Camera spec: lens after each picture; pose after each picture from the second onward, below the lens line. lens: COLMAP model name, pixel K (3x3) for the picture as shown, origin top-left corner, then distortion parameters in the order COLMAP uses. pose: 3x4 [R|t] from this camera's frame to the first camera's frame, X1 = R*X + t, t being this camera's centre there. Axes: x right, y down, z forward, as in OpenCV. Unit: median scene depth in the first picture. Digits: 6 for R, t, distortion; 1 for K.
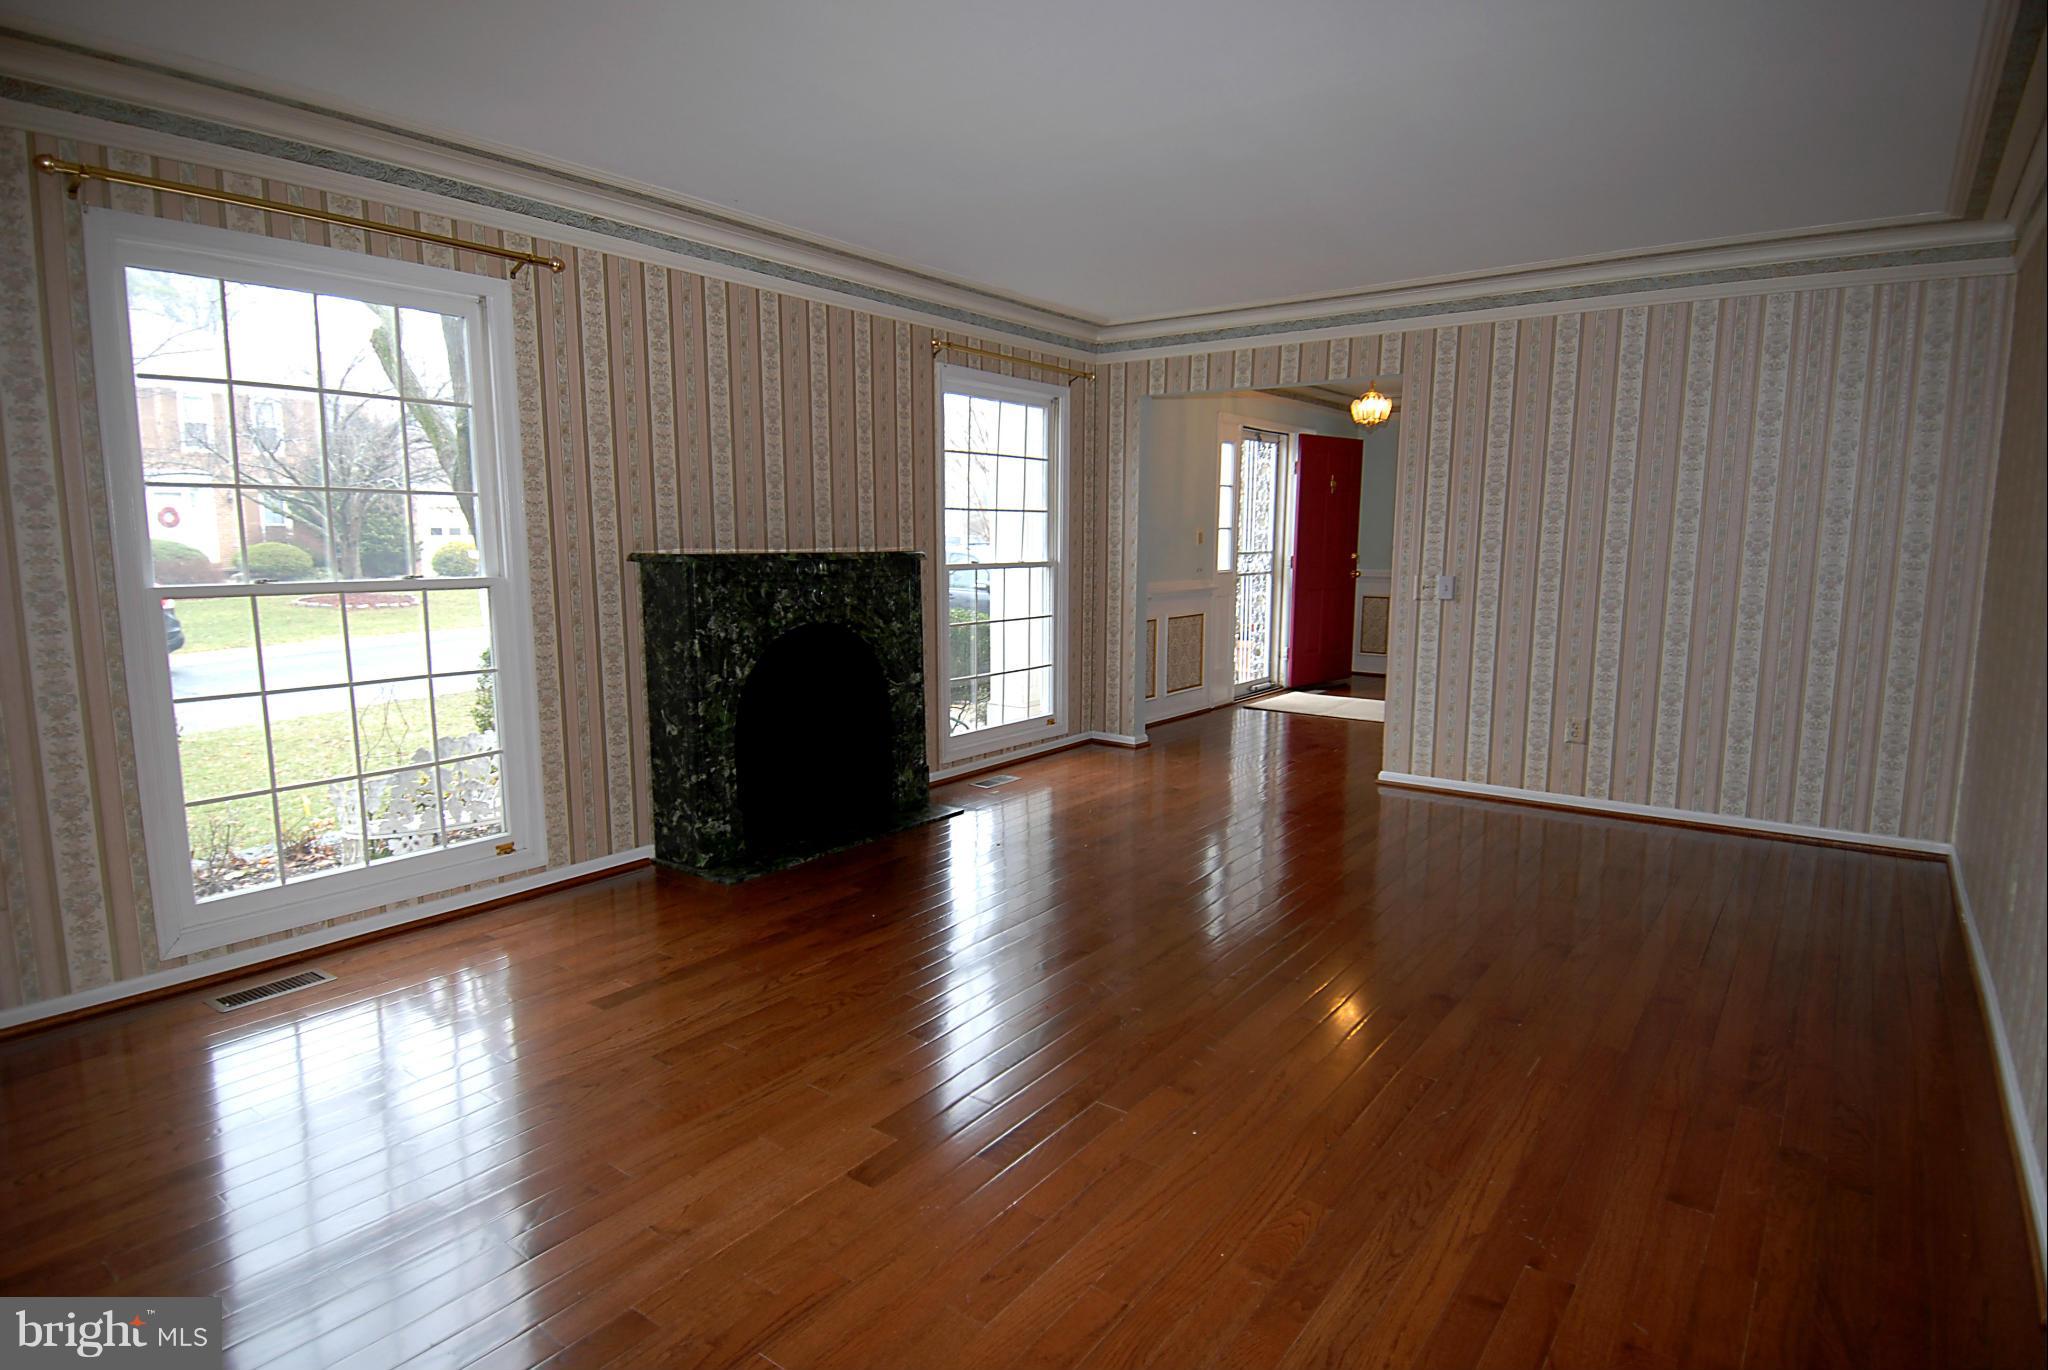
lens RADIAL K [[1079.6, 0, 1018.9], [0, 1079.6, 691.2], [0, 0, 1]] dist [0.046727, -0.050039]
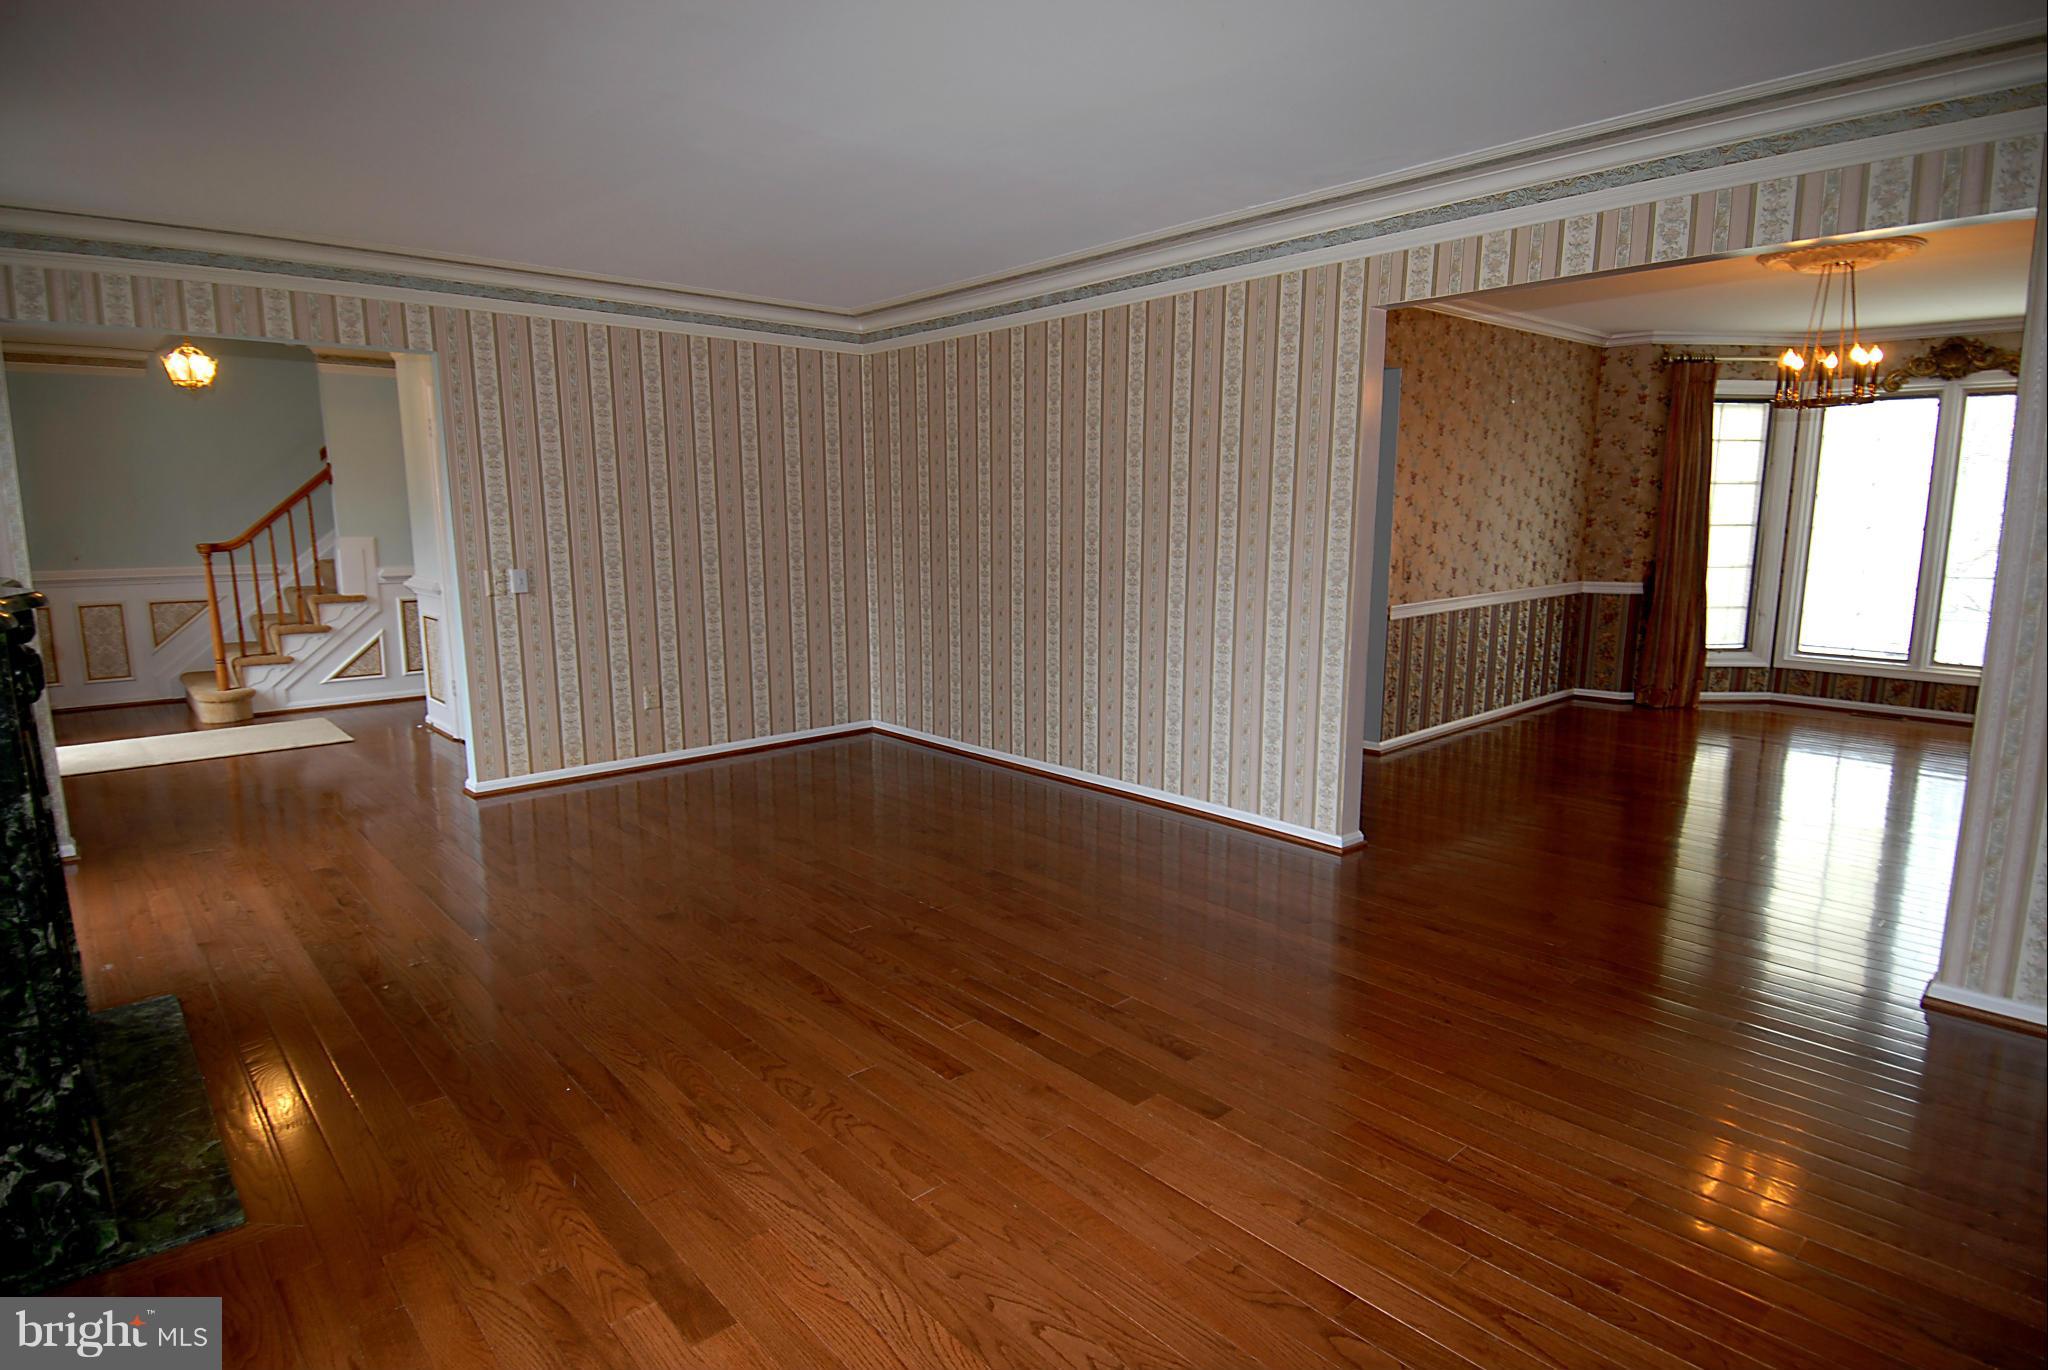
lens RADIAL K [[1079.6, 0, 1018.9], [0, 1079.6, 691.2], [0, 0, 1]] dist [0.046727, -0.050039]
pose [[0.207123, -0.167284, 0.963907, -0.616347], [0.145749, 0.979553, 0.138681, -0.088181], [-0.967397, 0.111764, 0.227270, 0.452453]]
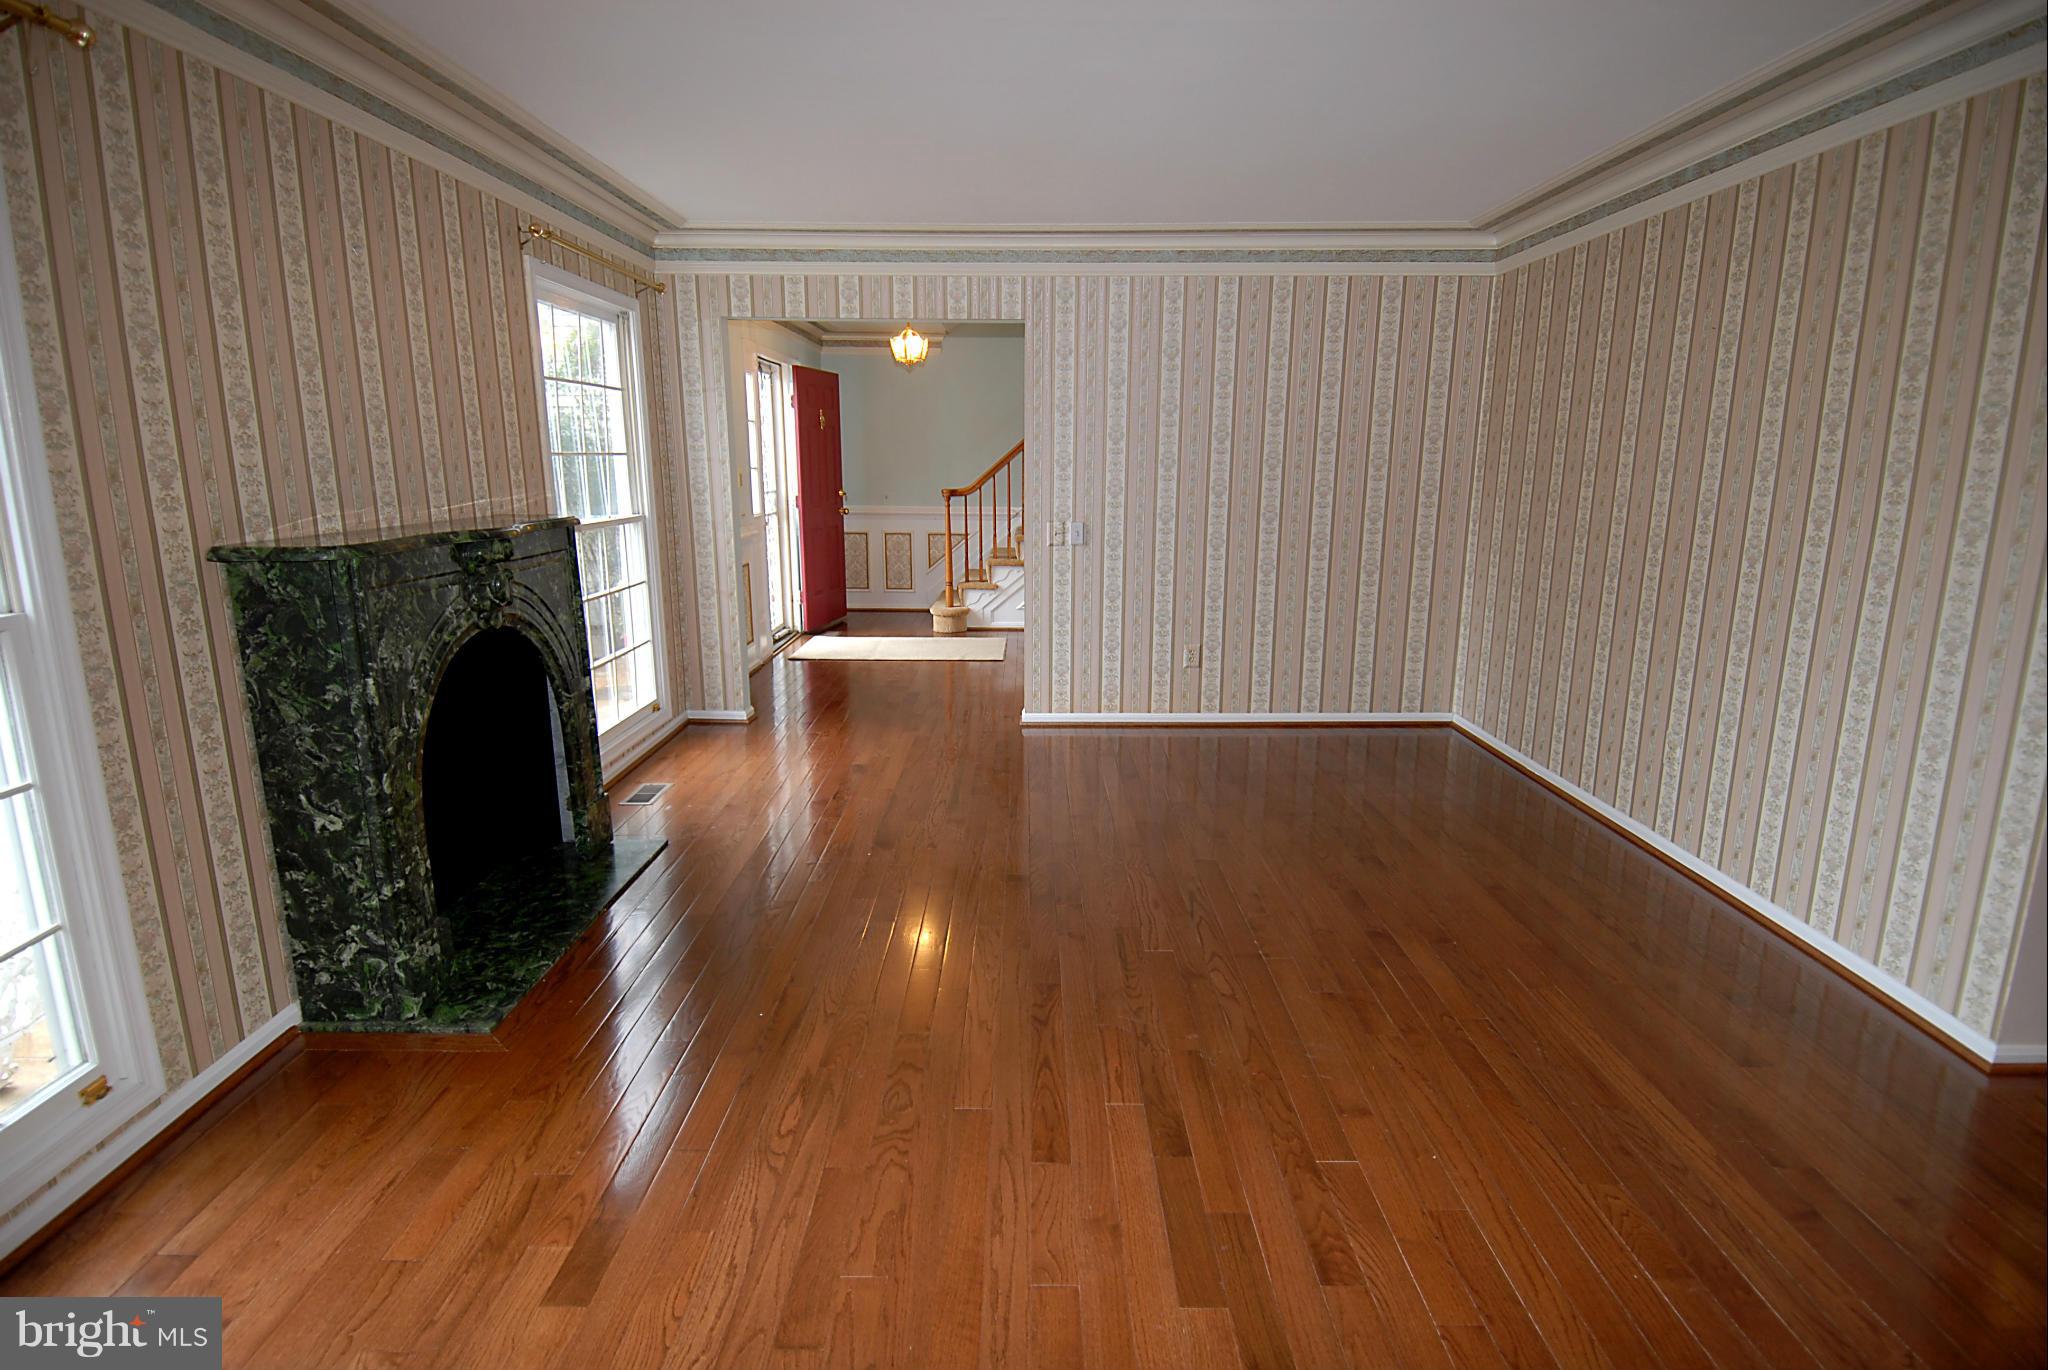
lens RADIAL K [[1061.7, 0, 1021.6], [0, 1061.7, 693.0], [0, 0, 1]] dist [0.059172, -0.065400]
pose [[0.807935, -0.130169, 0.574715, -0.334300], [0.086952, 0.990956, 0.102208, -0.066839], [-0.582821, -0.032605, 0.811946, 0.248331]]
